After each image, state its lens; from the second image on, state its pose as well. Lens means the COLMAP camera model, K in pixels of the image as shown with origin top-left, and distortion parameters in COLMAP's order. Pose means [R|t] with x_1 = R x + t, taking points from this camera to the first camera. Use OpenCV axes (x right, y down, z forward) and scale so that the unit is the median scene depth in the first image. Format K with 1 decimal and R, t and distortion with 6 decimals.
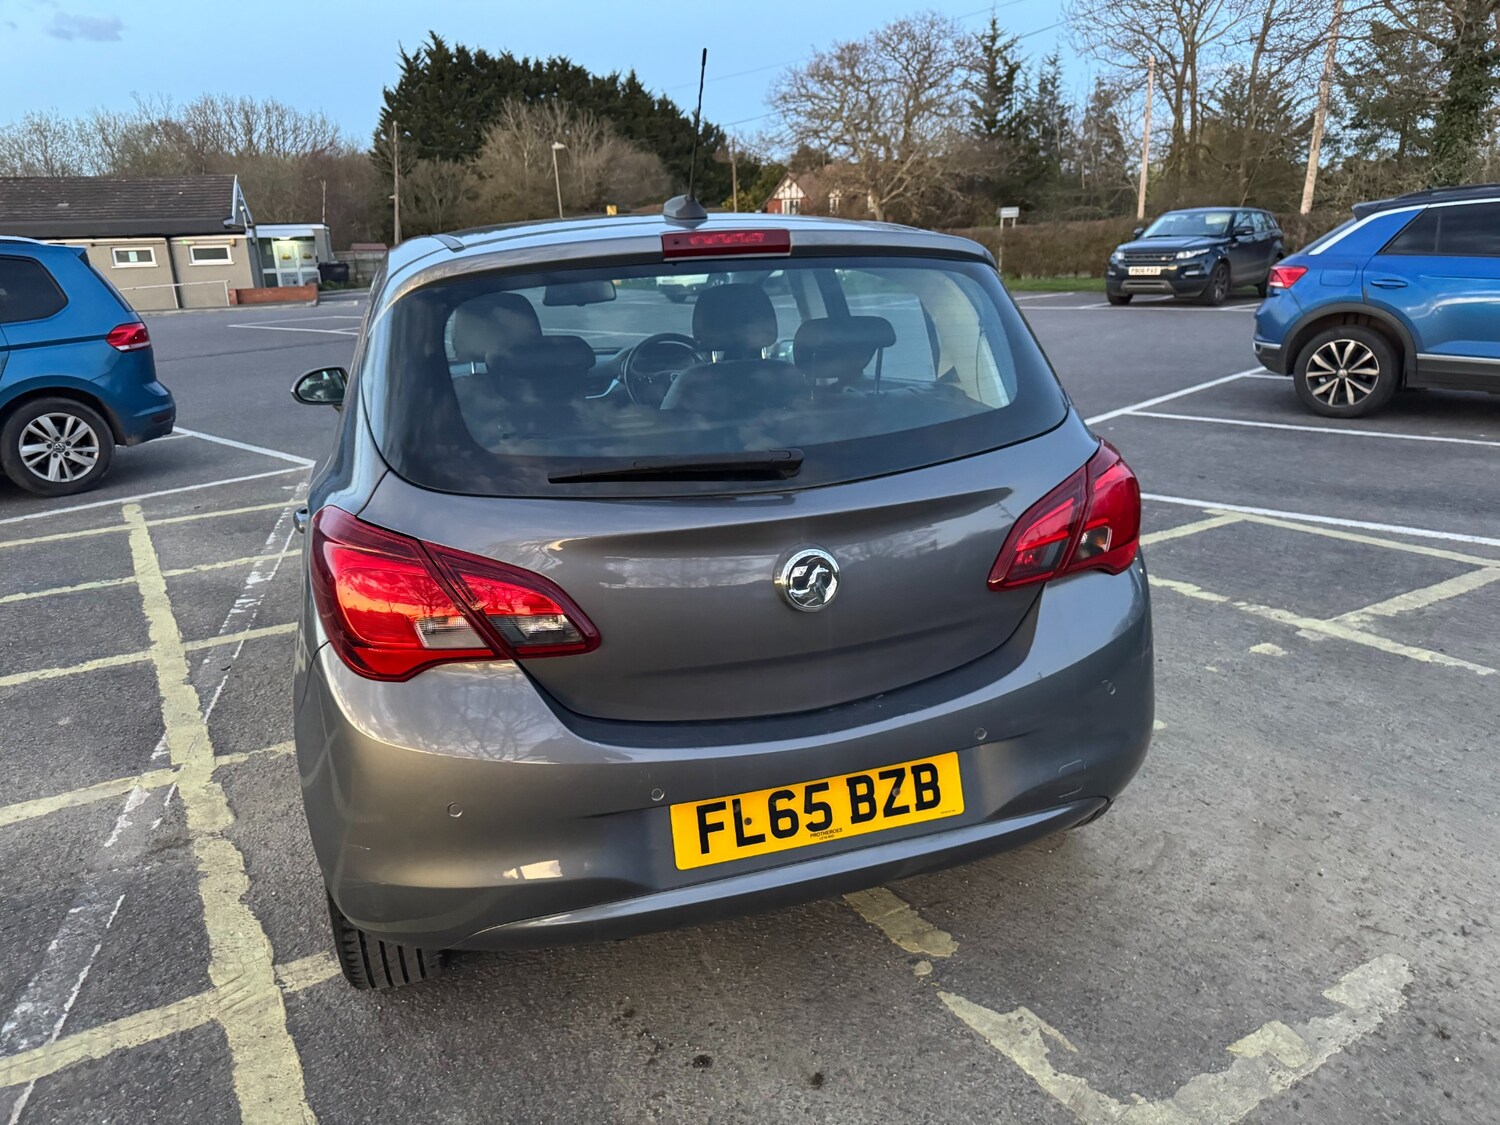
lens RADIAL K [[1061.6, 0, 747.7], [0, 1061.6, 569.9], [0, 0, 1]] dist [0.022323, -0.027333]
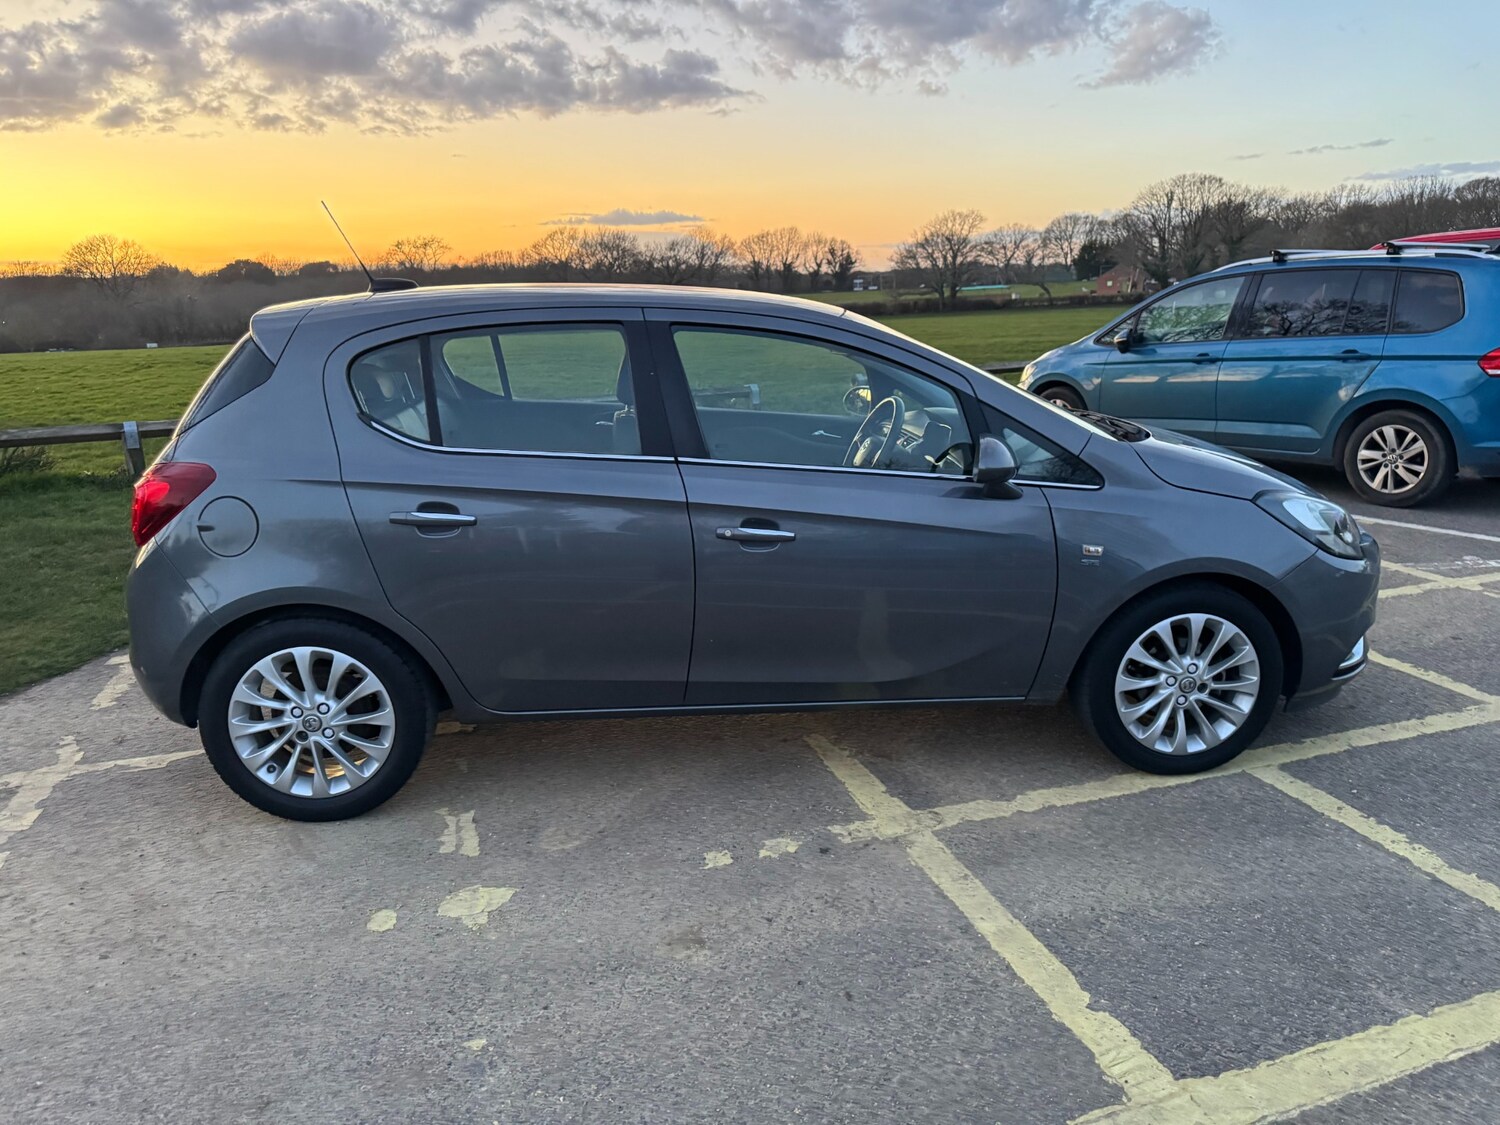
lens RADIAL K [[1061.6, 0, 755.3], [0, 1061.6, 566.8], [0, 0, 1]] dist [0.022323, -0.027333]
pose [[-0.212863, 0.283640, -0.935007, 1.206155], [-0.261864, 0.905370, 0.334265, -0.533834], [0.941338, 0.315997, -0.118444, 1.542945]]
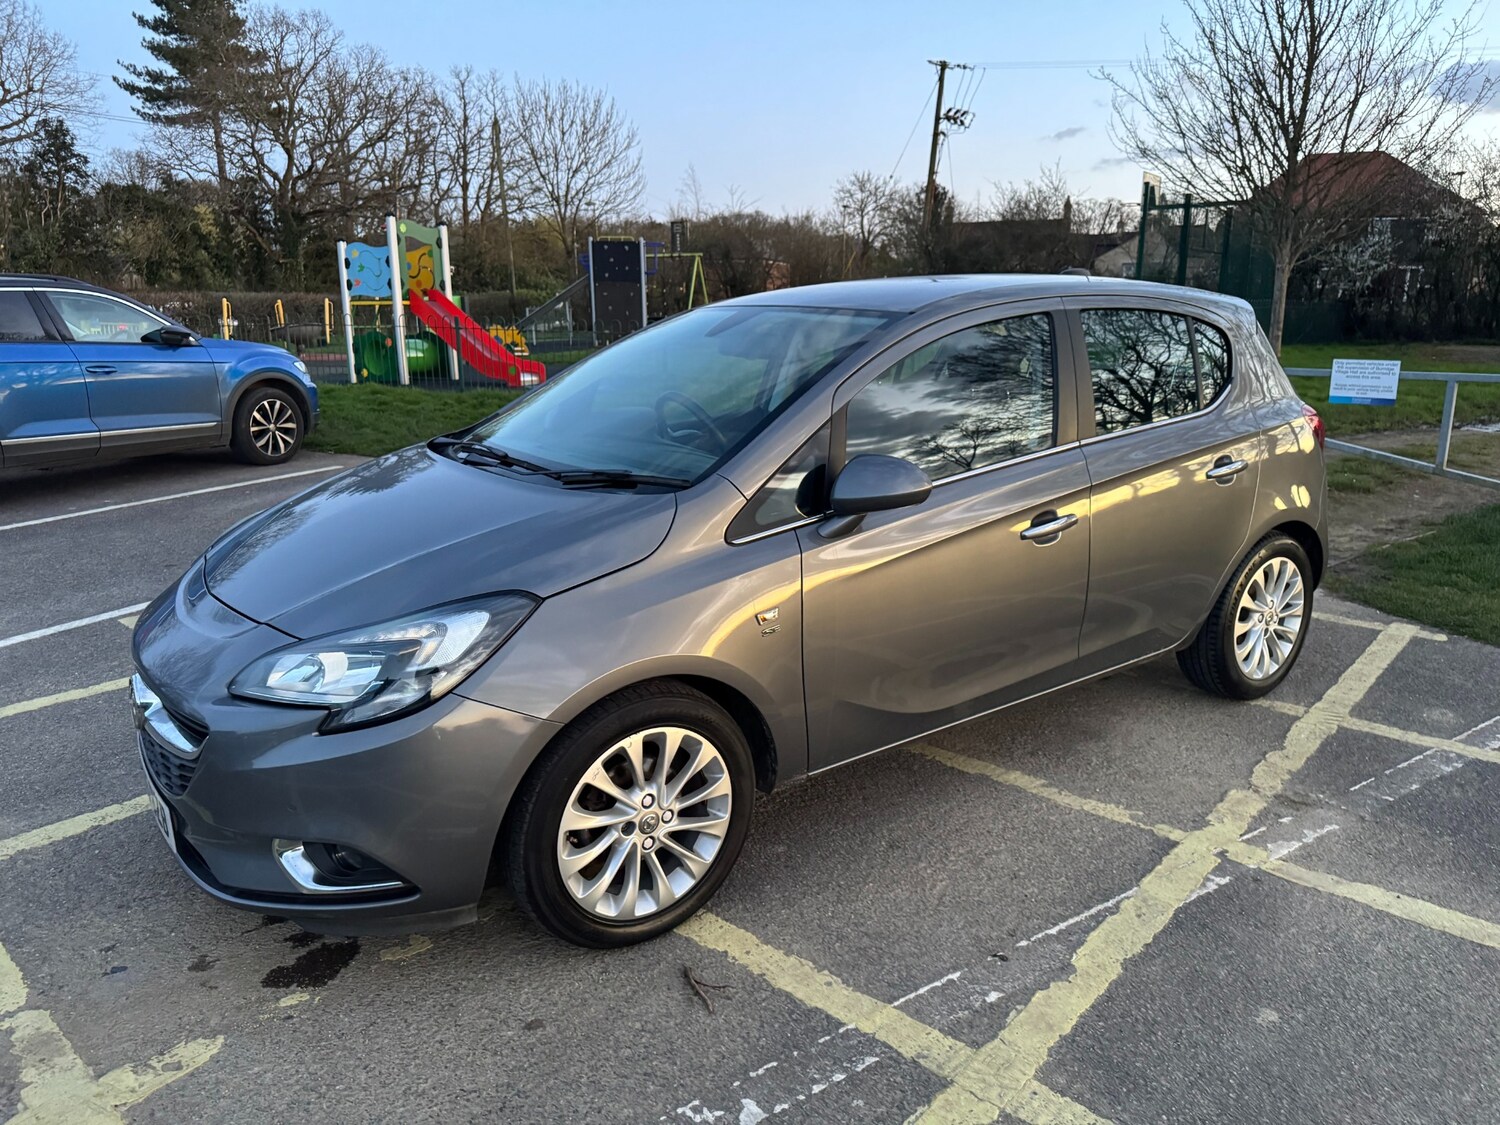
lens RADIAL K [[1061.6, 0, 757.8], [0, 1061.6, 562.7], [0, 0, 1]] dist [0.022323, -0.027333]
pose [[-0.305956, -0.192849, 0.932309, -1.452192], [0.296588, 0.911231, 0.285821, -0.489029], [-0.904669, 0.363961, -0.221600, 1.766898]]
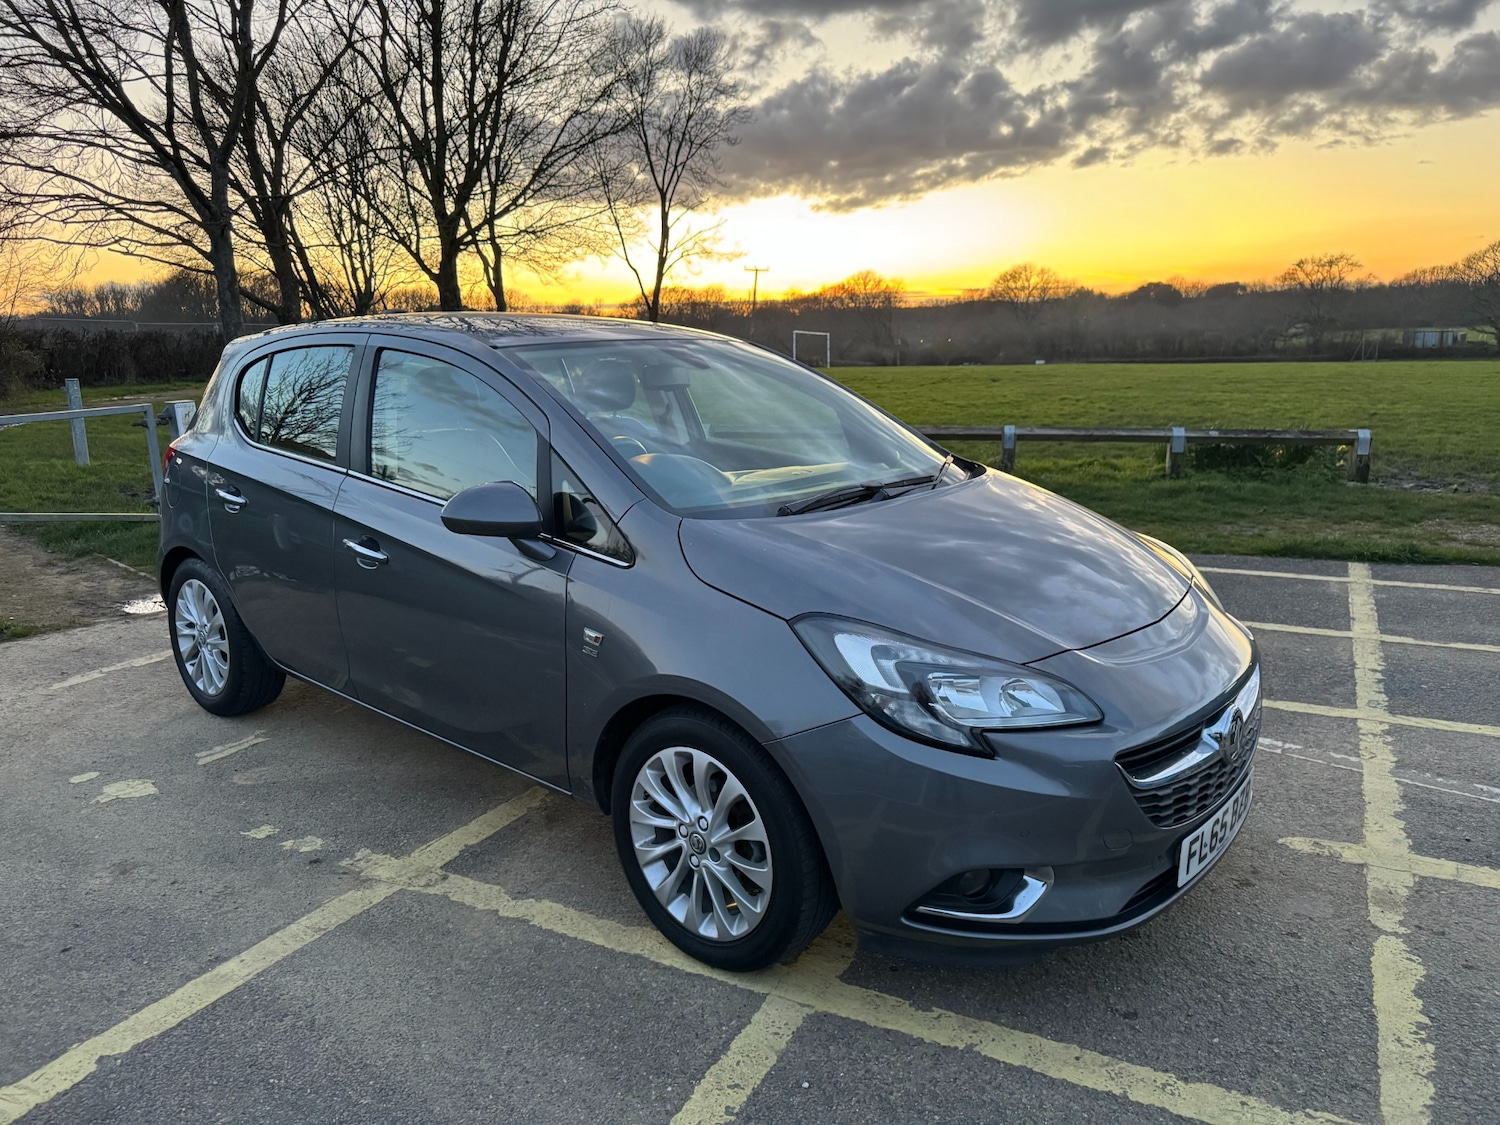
lens RADIAL K [[1061.6, 0, 739.4], [0, 1061.6, 557.2], [0, 0, 1]] dist [0.022323, -0.027333]
pose [[-0.847885, 0.157243, -0.506326, 0.393818], [-0.113917, 0.878670, 0.463640, -0.784870], [0.517797, 0.450793, -0.727098, 2.487376]]
